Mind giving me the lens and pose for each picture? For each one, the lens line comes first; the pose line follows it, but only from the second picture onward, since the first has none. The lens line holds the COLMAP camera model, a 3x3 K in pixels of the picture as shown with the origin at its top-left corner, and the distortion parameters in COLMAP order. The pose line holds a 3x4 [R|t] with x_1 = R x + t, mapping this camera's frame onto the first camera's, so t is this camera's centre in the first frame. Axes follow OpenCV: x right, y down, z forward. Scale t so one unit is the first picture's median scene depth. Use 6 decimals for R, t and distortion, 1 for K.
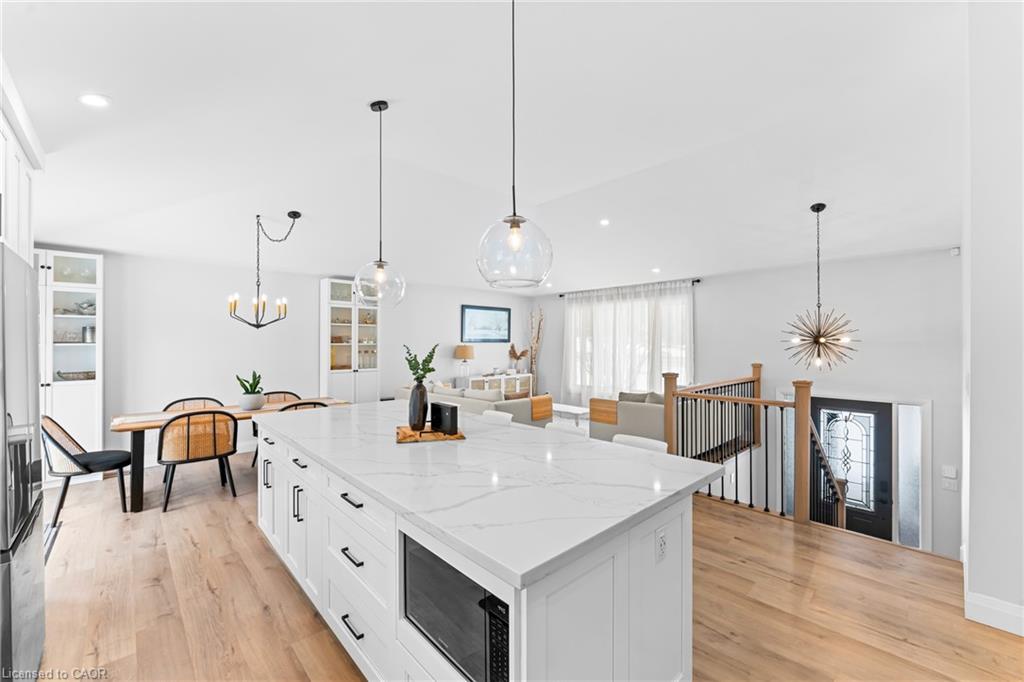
lens RADIAL K [[413.4, 0, 512.2], [0, 413.4, 339.8], [0, 0, 1]] dist [-0.004596, -0.000246]
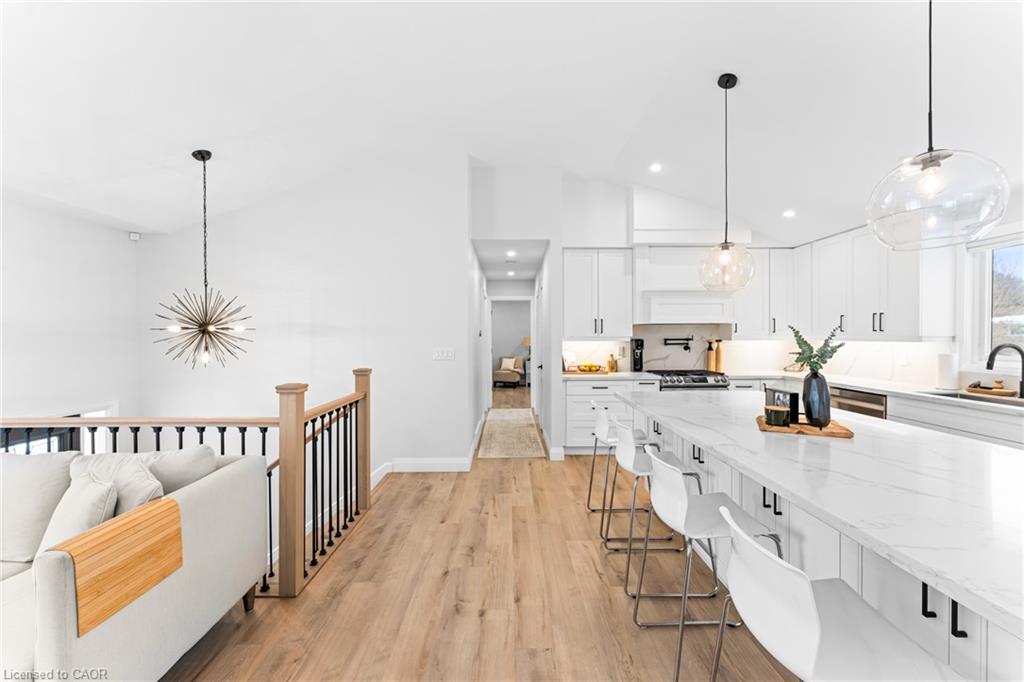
lens RADIAL K [[411.0, 0, 511.9], [0, 411.0, 339.1], [0, 0, 1]] dist [-0.005580, 0.000444]
pose [[-0.732235, 0.000251, 0.681052, -0.134232], [0.003373, 0.999989, 0.003258, 0.013363], [-0.681044, 0.004682, -0.732227, 0.801989]]
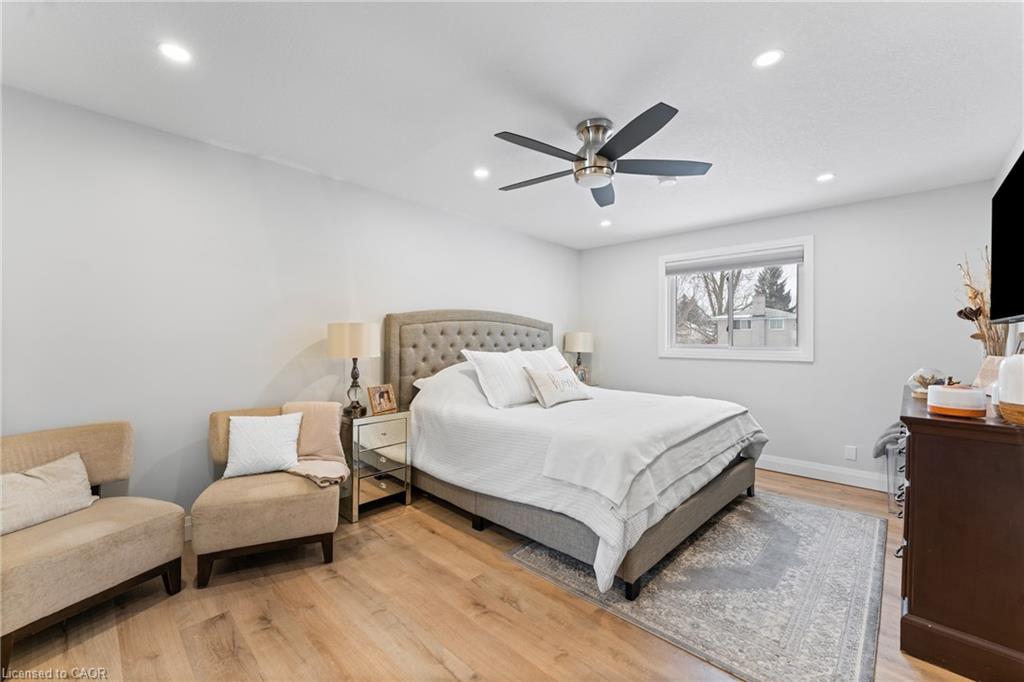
lens RADIAL K [[411.0, 0, 511.9], [0, 411.0, 339.1], [0, 0, 1]] dist [-0.005580, 0.000444]
pose [[-0.998396, 0.000709, -0.056605, 0.896156], [0.000763, 0.999999, -0.000930, 0.030238], [0.056605, -0.000972, -0.998396, -0.104480]]
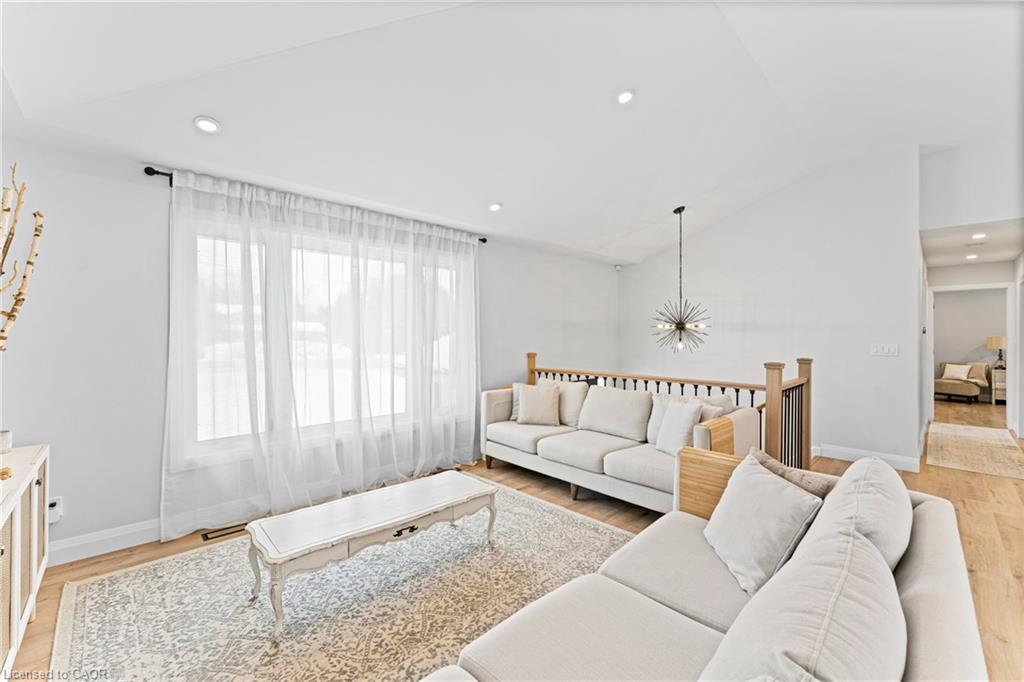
lens RADIAL K [[413.3, 0, 510.1], [0, 413.3, 332.8], [0, 0, 1]] dist [-0.005366, 0.000298]
pose [[-0.006849, 0.008832, 0.999938, -0.271919], [-0.009577, 0.999915, -0.008897, 0.023237], [-0.999931, -0.009637, -0.006764, 1.011936]]
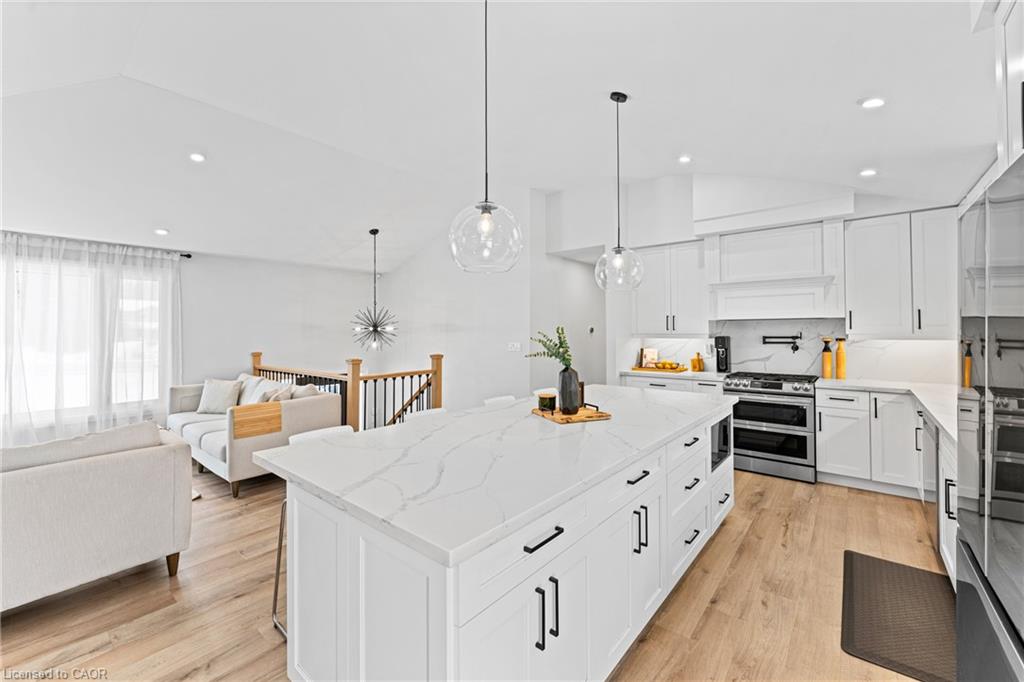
lens RADIAL K [[417.0, 0, 512.7], [0, 417.0, 324.7], [0, 0, 1]] dist [-0.007054, 0.000294]
pose [[-0.126641, 0.019013, 0.991766, -0.468921], [0.000248, 0.999817, -0.019136, 0.009711], [-0.991949, -0.002178, -0.126622, 0.493235]]
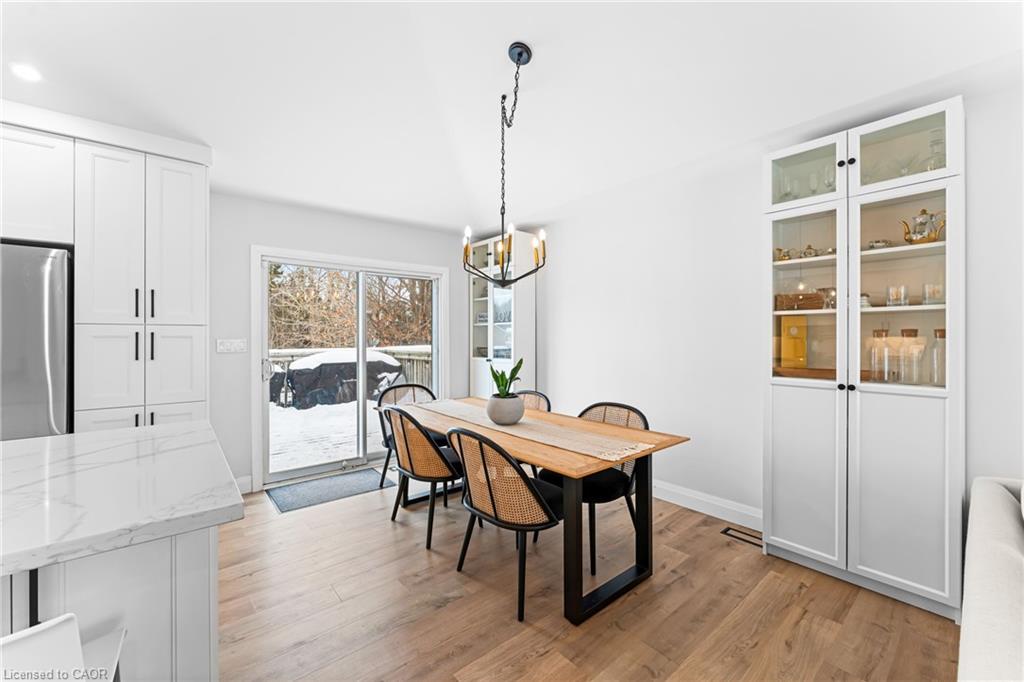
lens RADIAL K [[412.3, 0, 513.1], [0, 412.3, 335.1], [0, 0, 1]] dist [-0.007450, 0.000225]
pose [[-0.056449, -0.001836, -0.998404, -0.020452], [0.008711, 0.999959, -0.002331, 0.030069], [0.998367, -0.008829, -0.056431, 0.741111]]
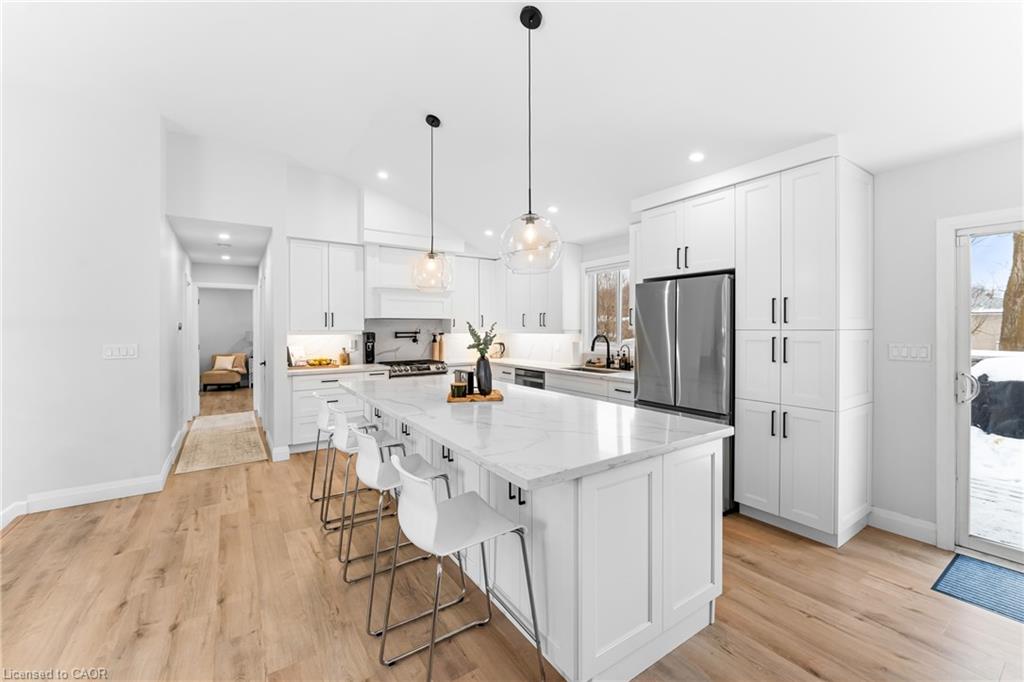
lens RADIAL K [[415.6, 0, 510.7], [0, 415.6, 329.8], [0, 0, 1]] dist [-0.006288, 0.000312]
pose [[-0.987116, 0.005465, 0.159910, -0.192478], [0.005280, 0.999985, -0.001583, 0.014015], [-0.159916, -0.000719, -0.987130, 0.843662]]
